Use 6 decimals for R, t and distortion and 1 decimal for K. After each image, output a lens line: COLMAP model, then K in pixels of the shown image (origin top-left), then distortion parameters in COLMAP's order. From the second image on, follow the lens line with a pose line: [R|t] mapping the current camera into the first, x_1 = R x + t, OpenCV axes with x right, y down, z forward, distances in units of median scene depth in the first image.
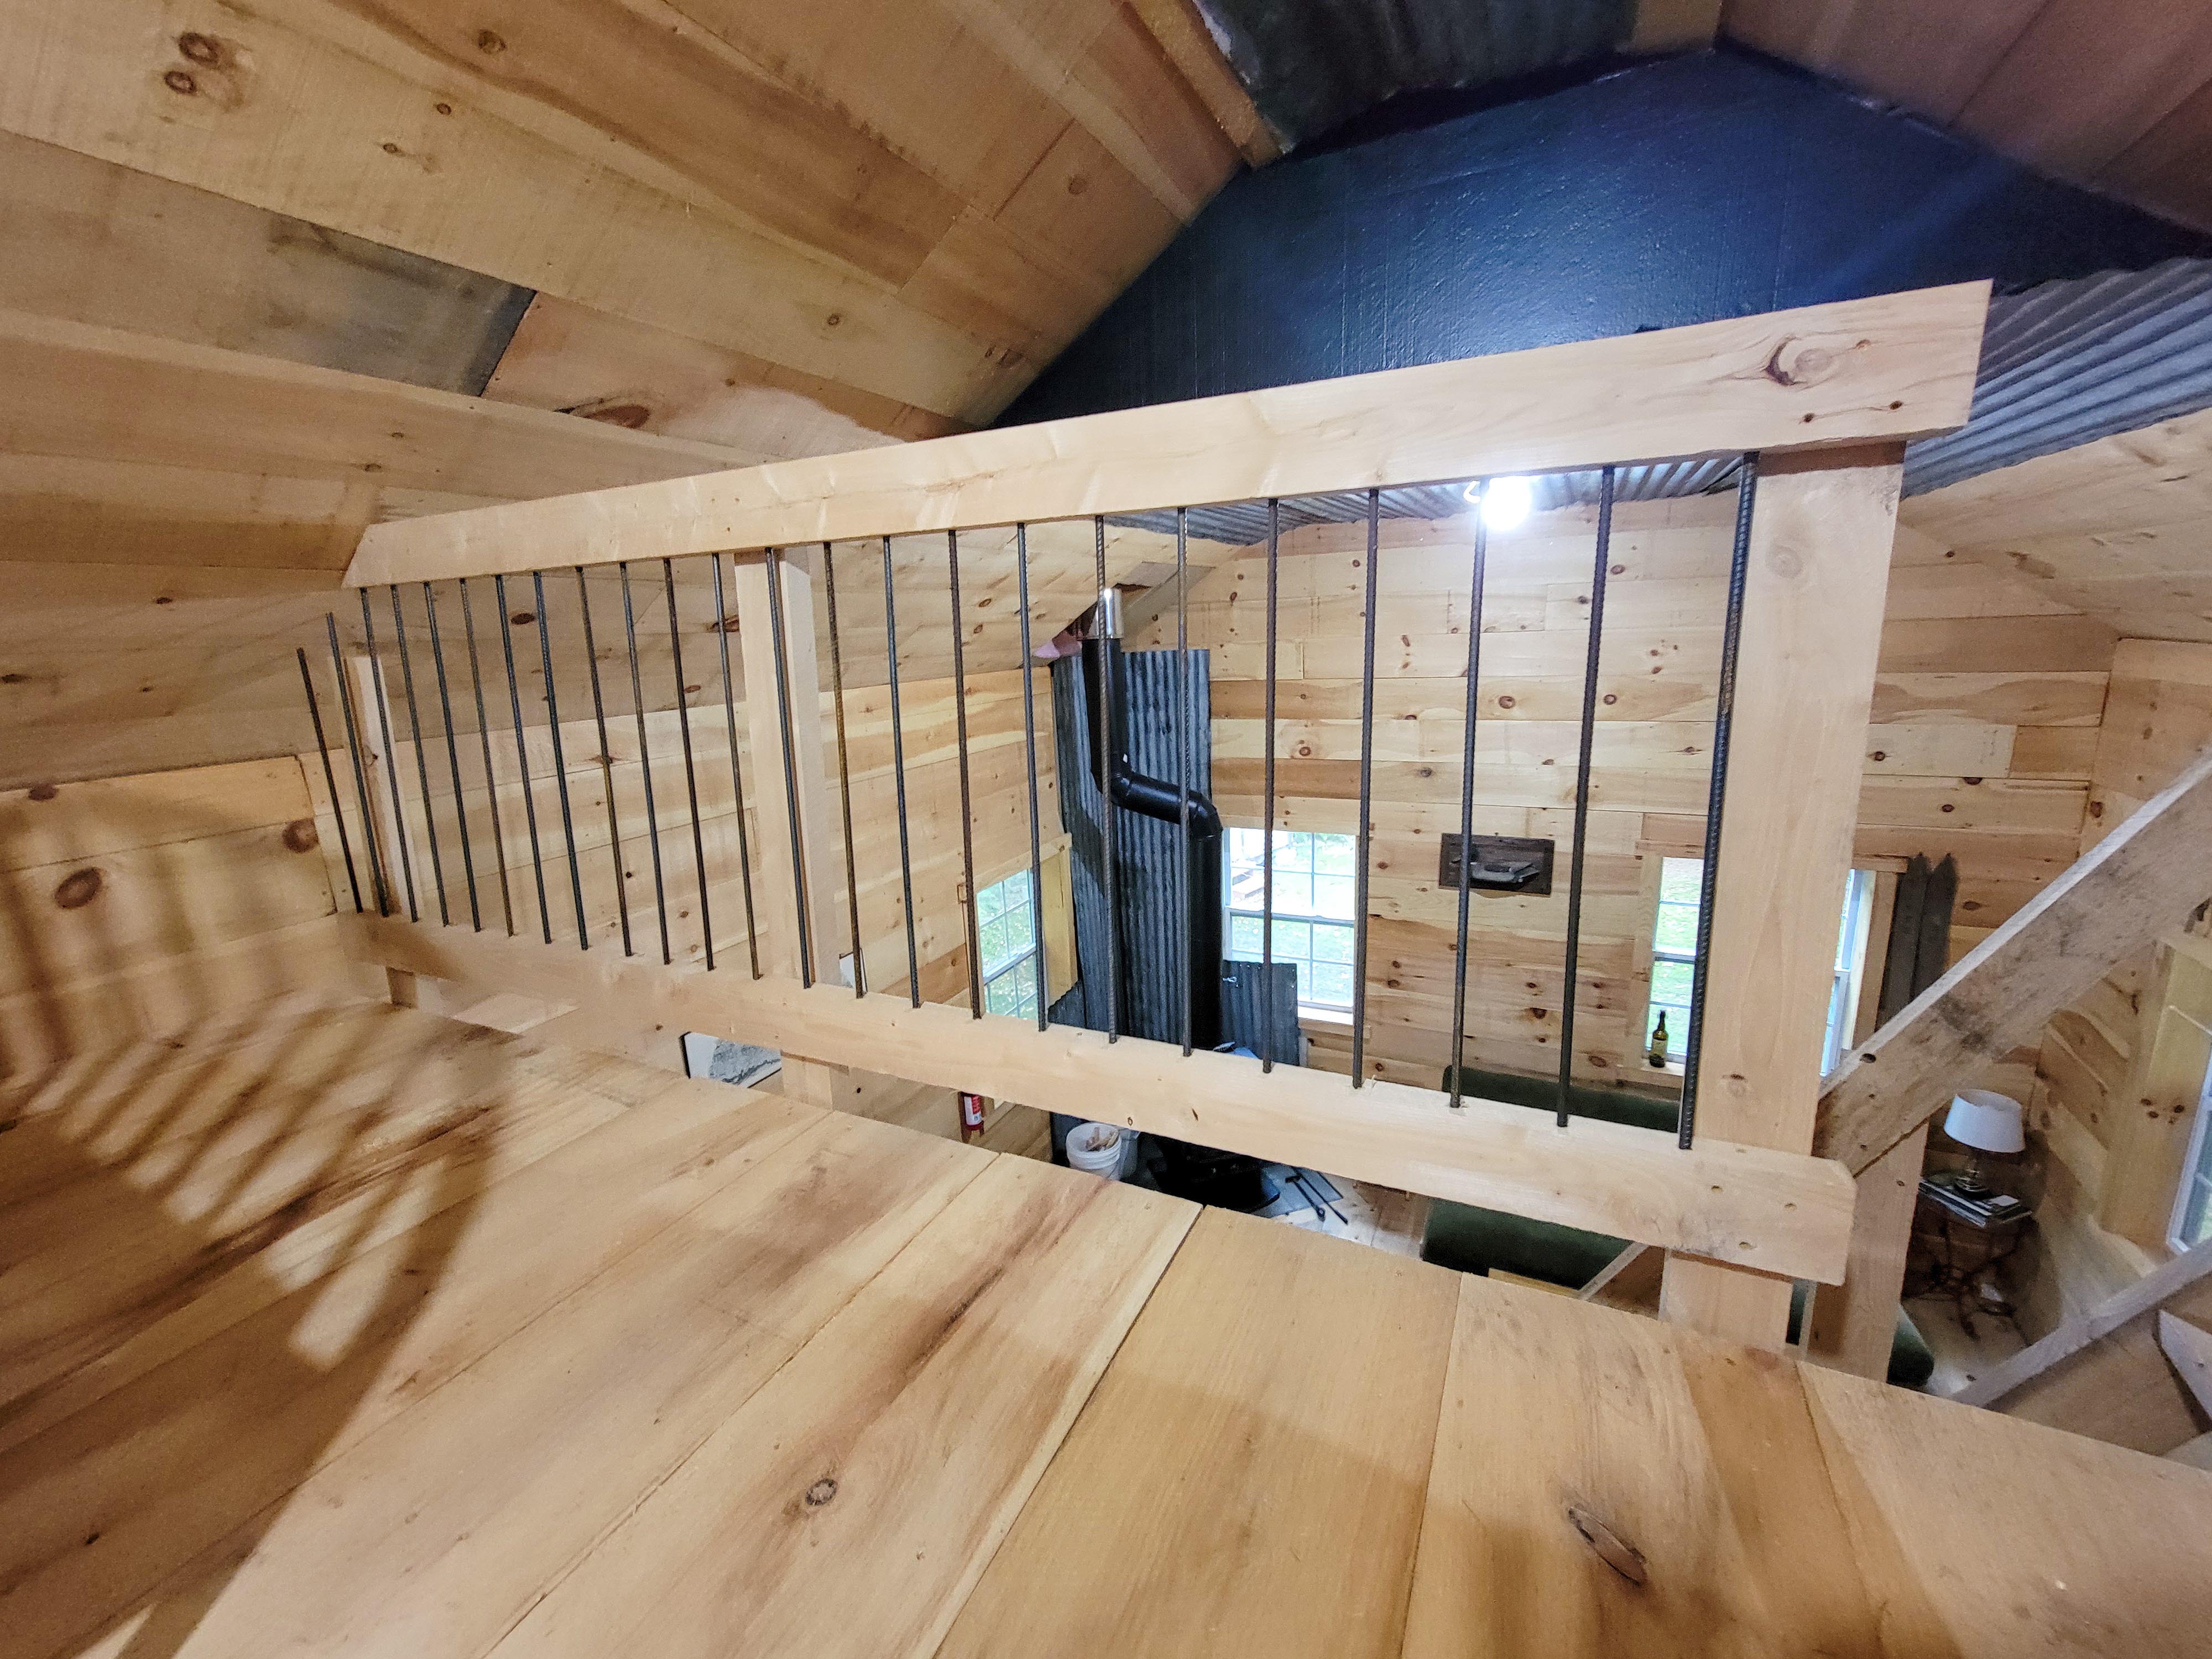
lens RADIAL K [[899.1, 0, 1126.9], [0, 899.1, 817.6], [0, 0, 1]] dist [-0.003880, 0.001794]
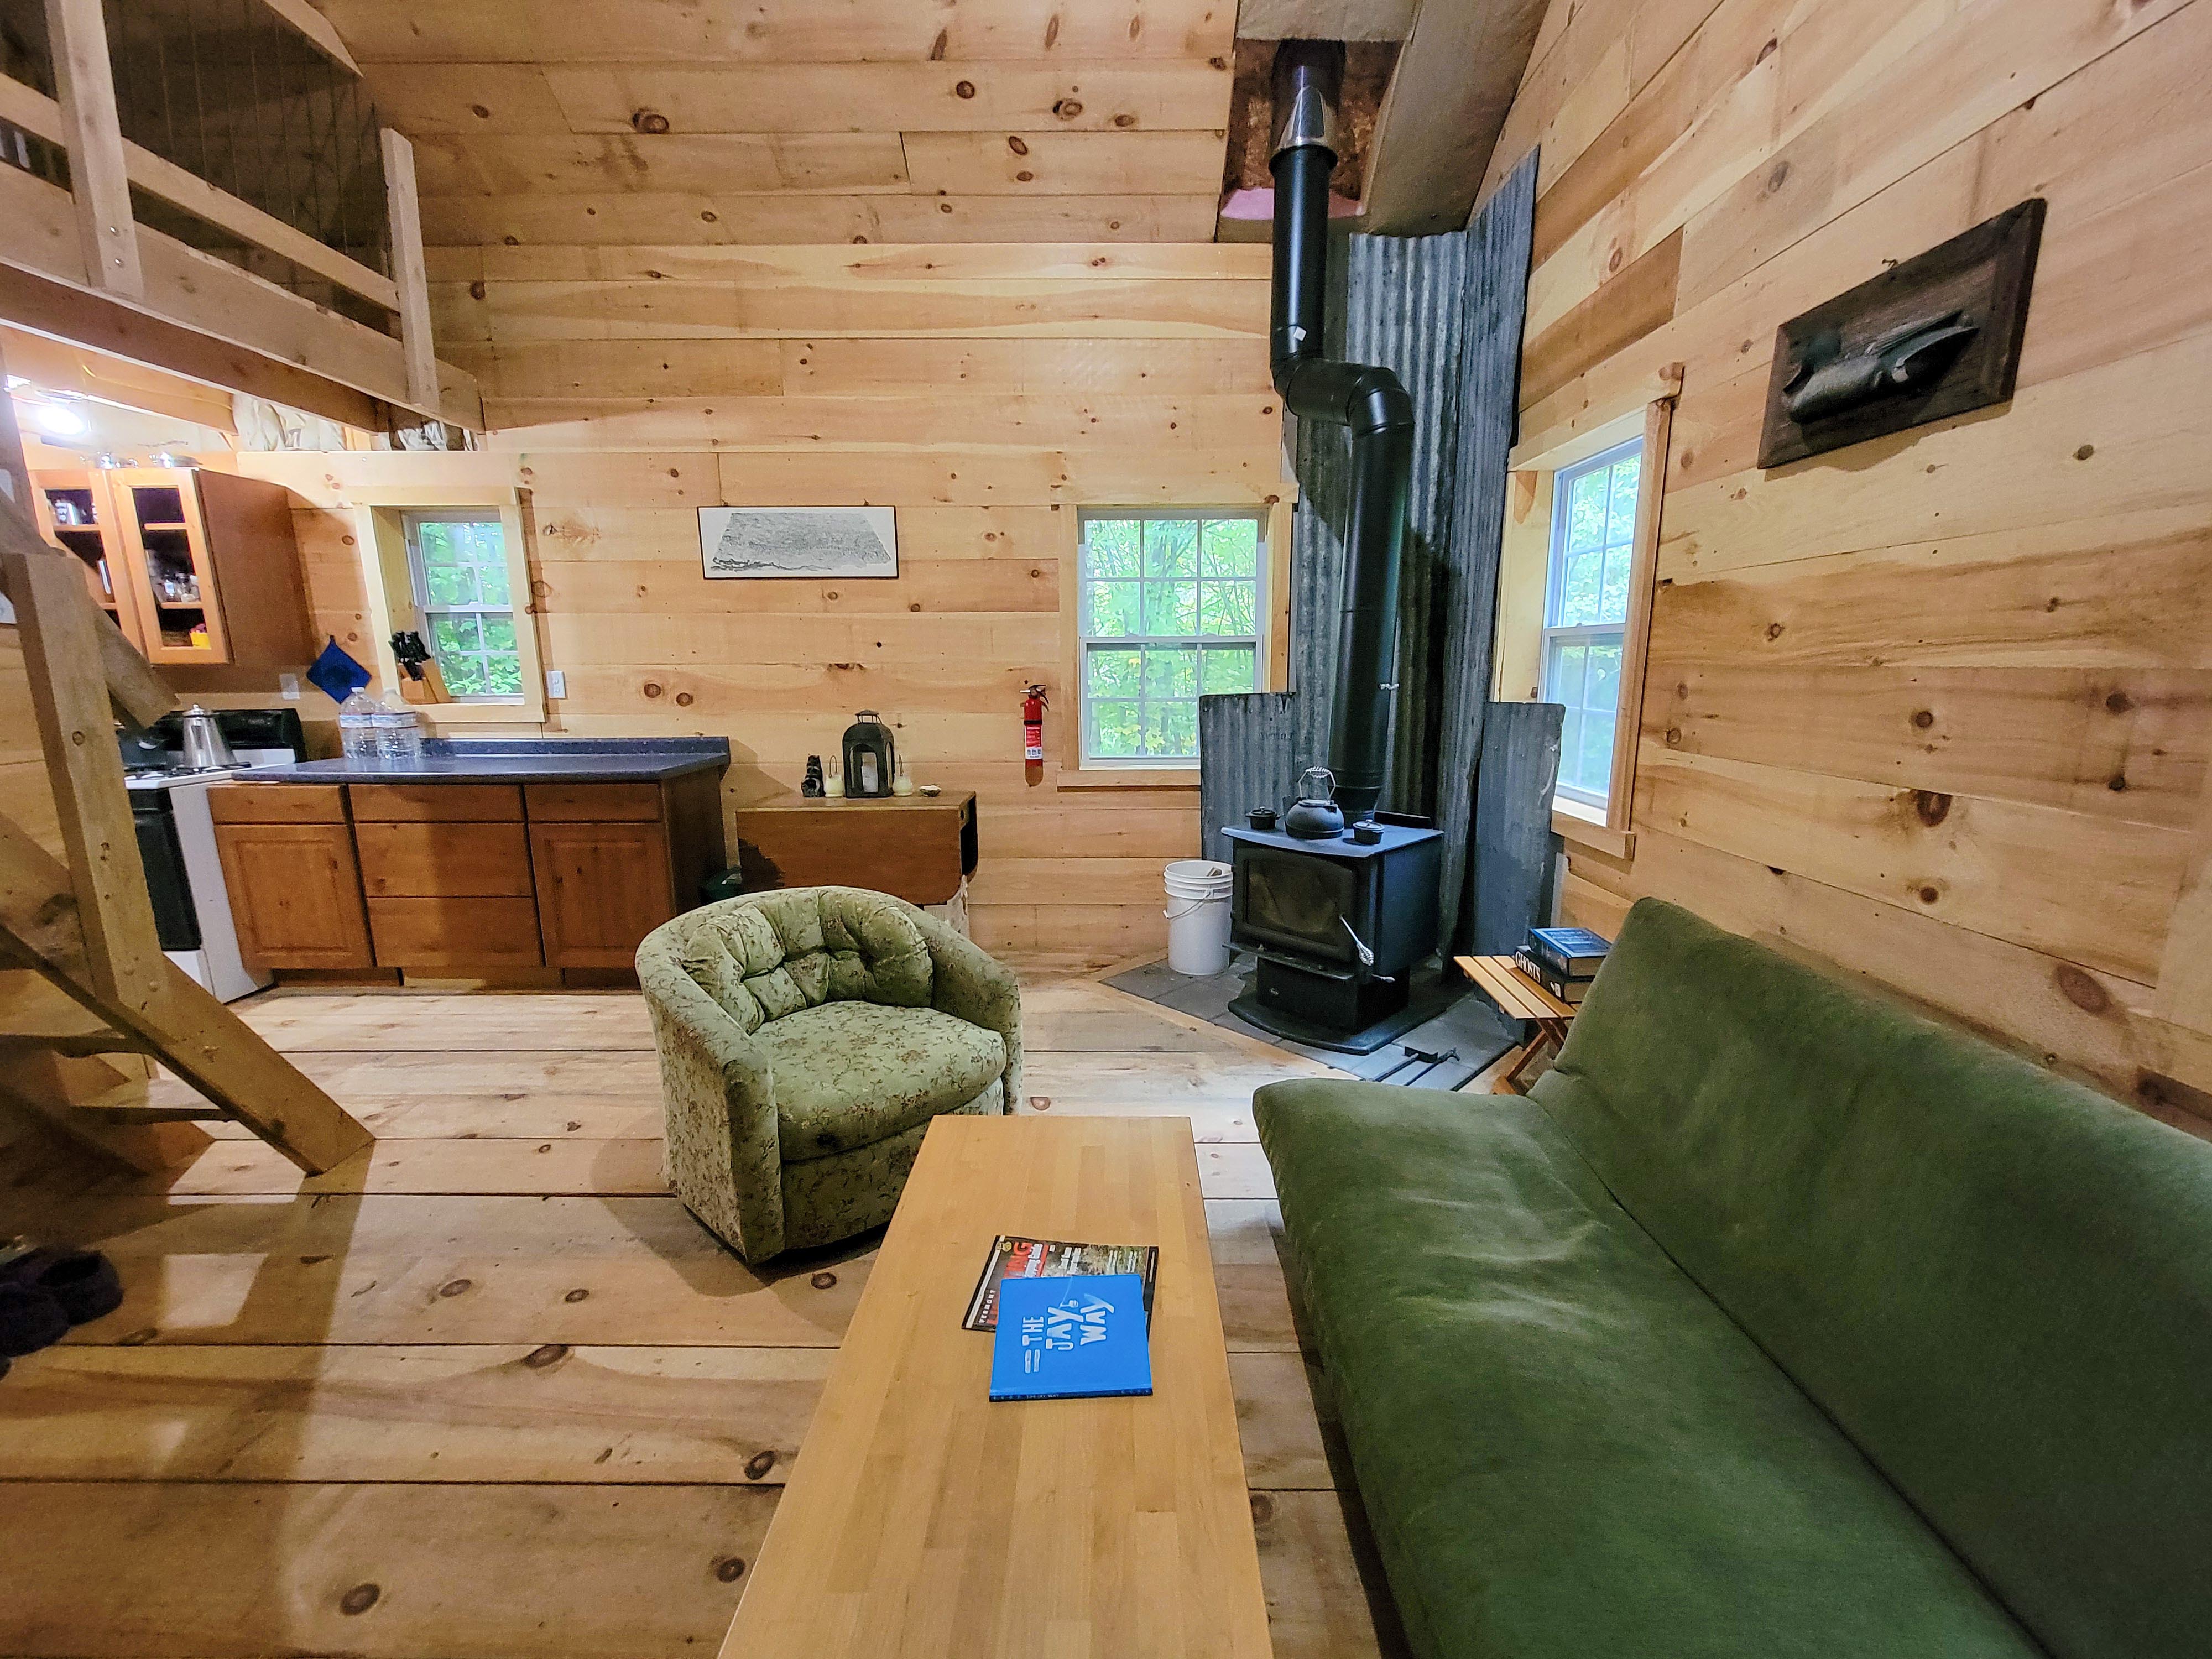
lens RADIAL K [[899.1, 0, 1119.0], [0, 899.1, 835.5], [0, 0, 1]] dist [-0.003880, 0.001794]
pose [[0.429532, 0.211521, -0.877930, 0.639270], [-0.205319, 0.969595, 0.133152, 0.251654], [0.879401, 0.123063, 0.459902, 0.601774]]
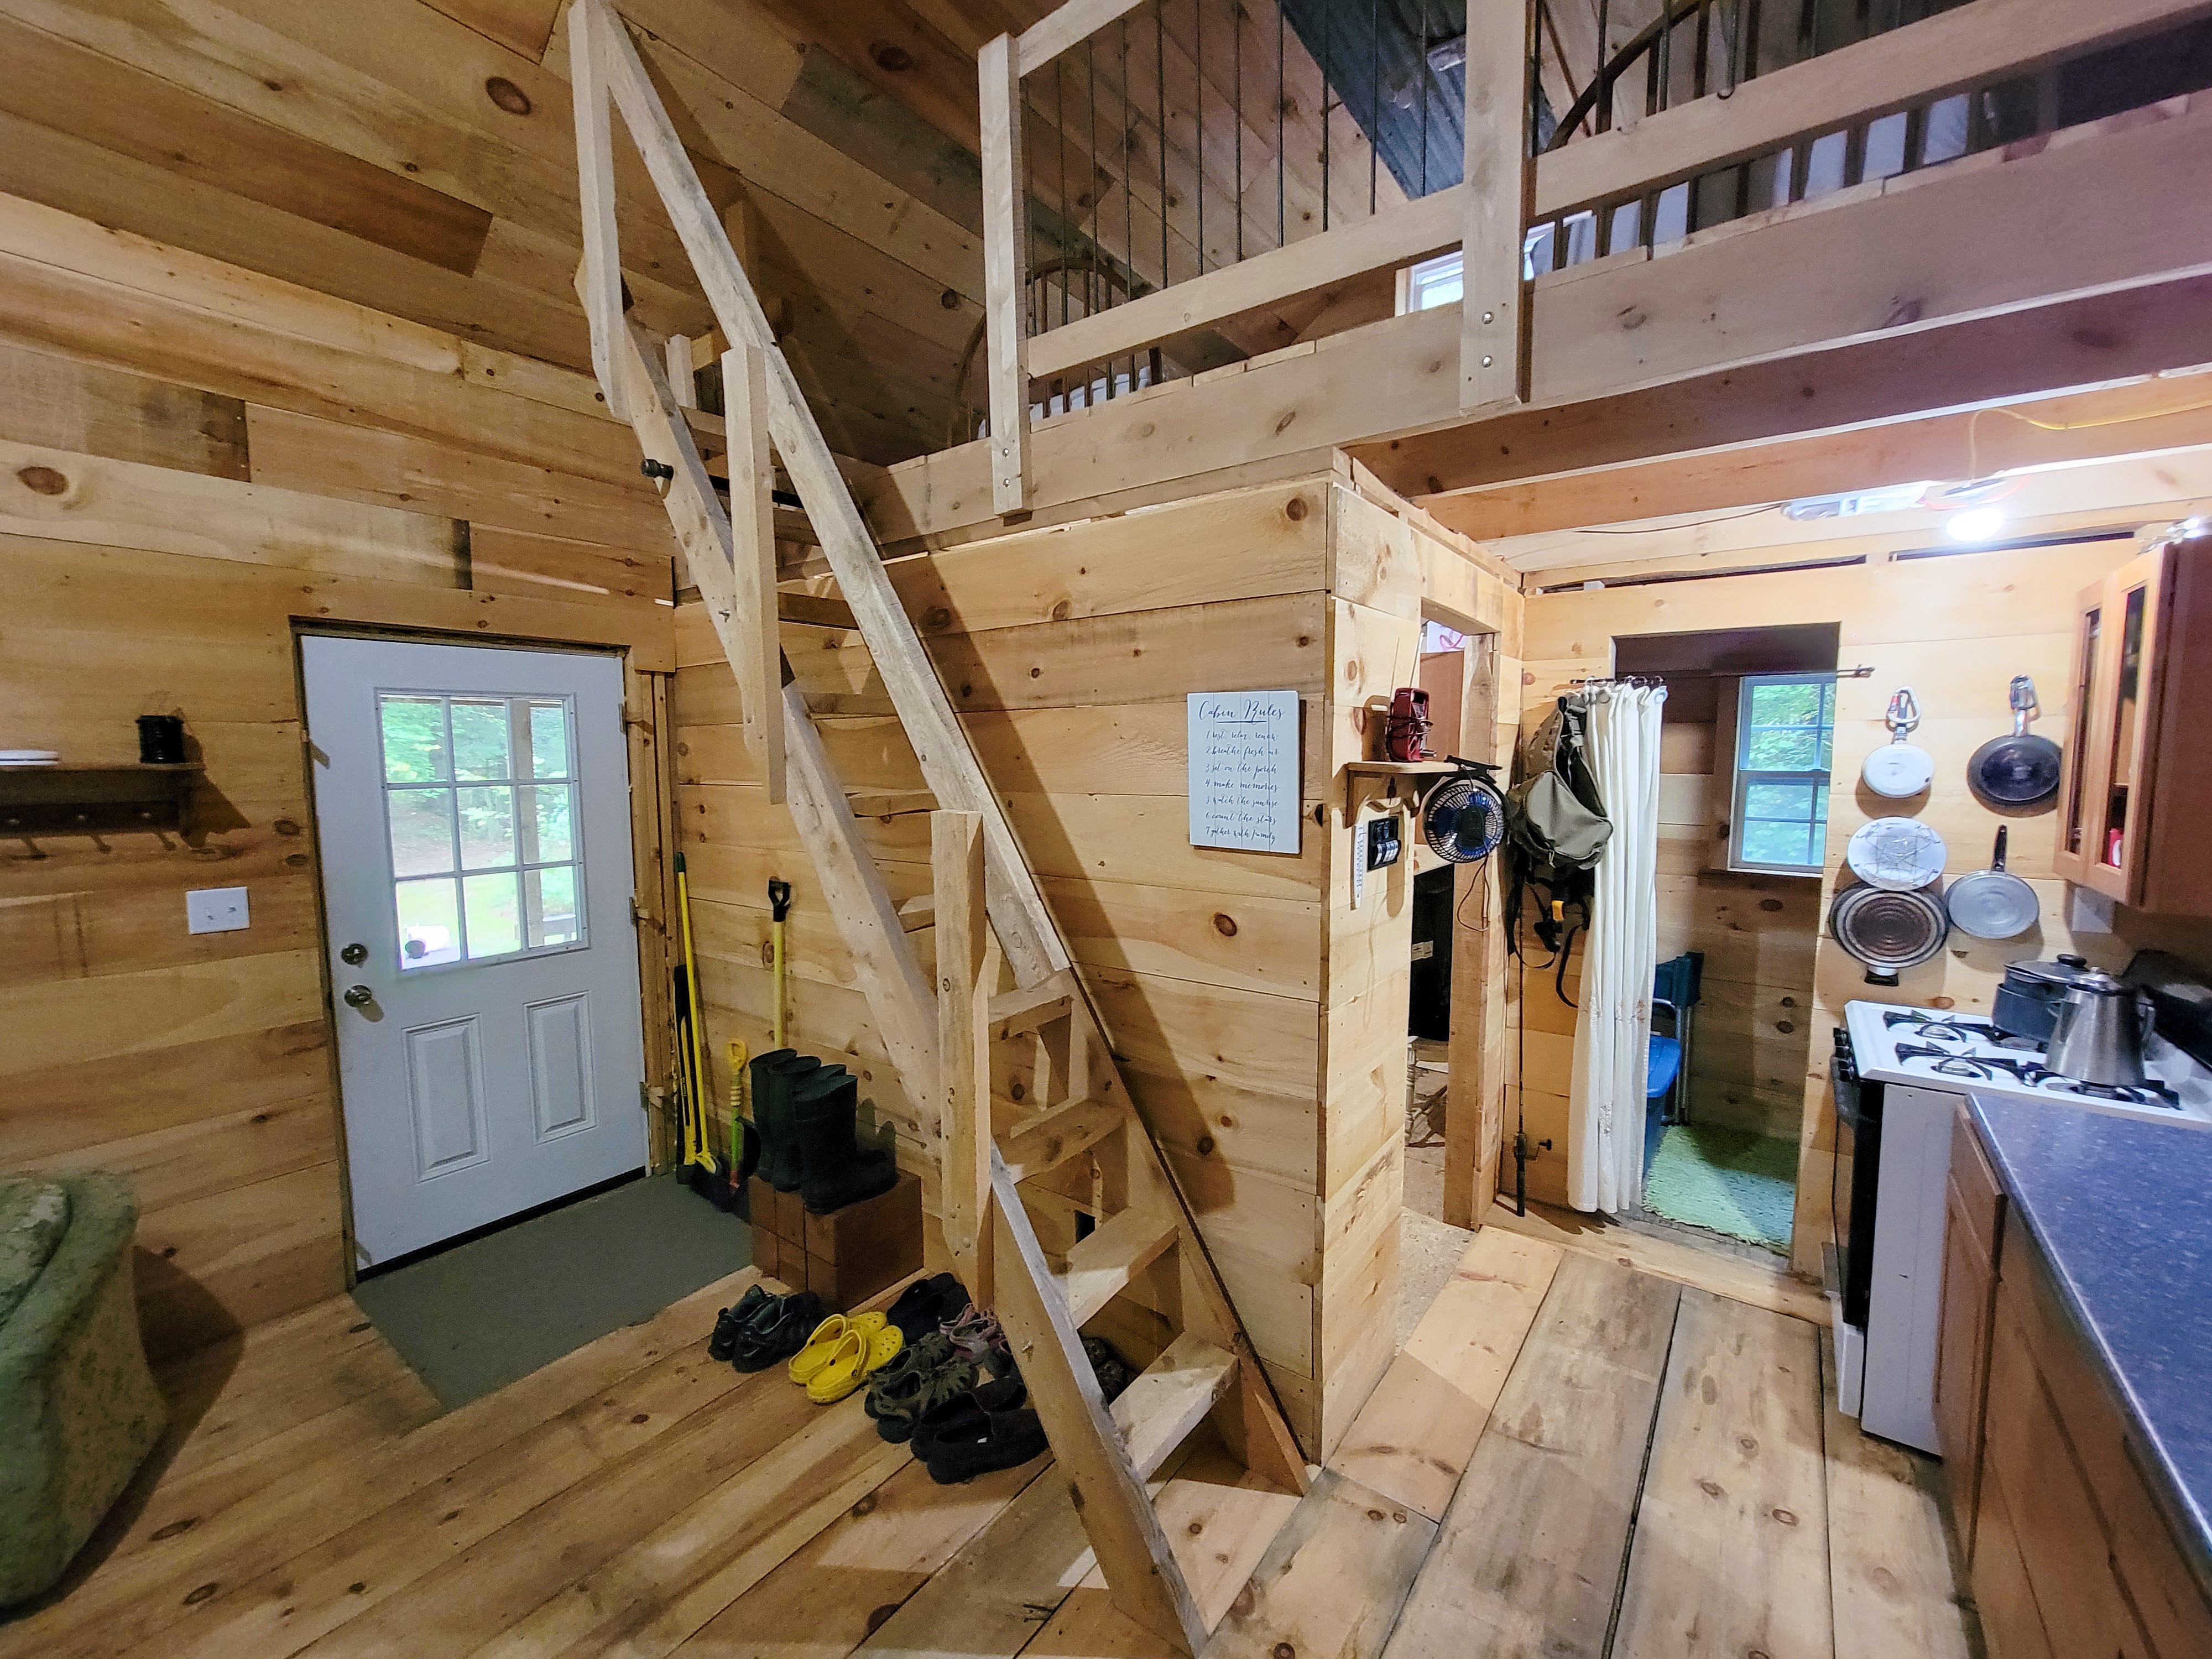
lens RADIAL K [[899.1, 0, 1116.9], [0, 899.1, 833.8], [0, 0, 1]] dist [-0.003880, 0.001794]
pose [[-0.980312, 0.021760, 0.196250, -0.025299], [0.079814, 0.952761, 0.293048, 0.184790], [-0.180602, 0.302942, -0.935740, 0.710751]]
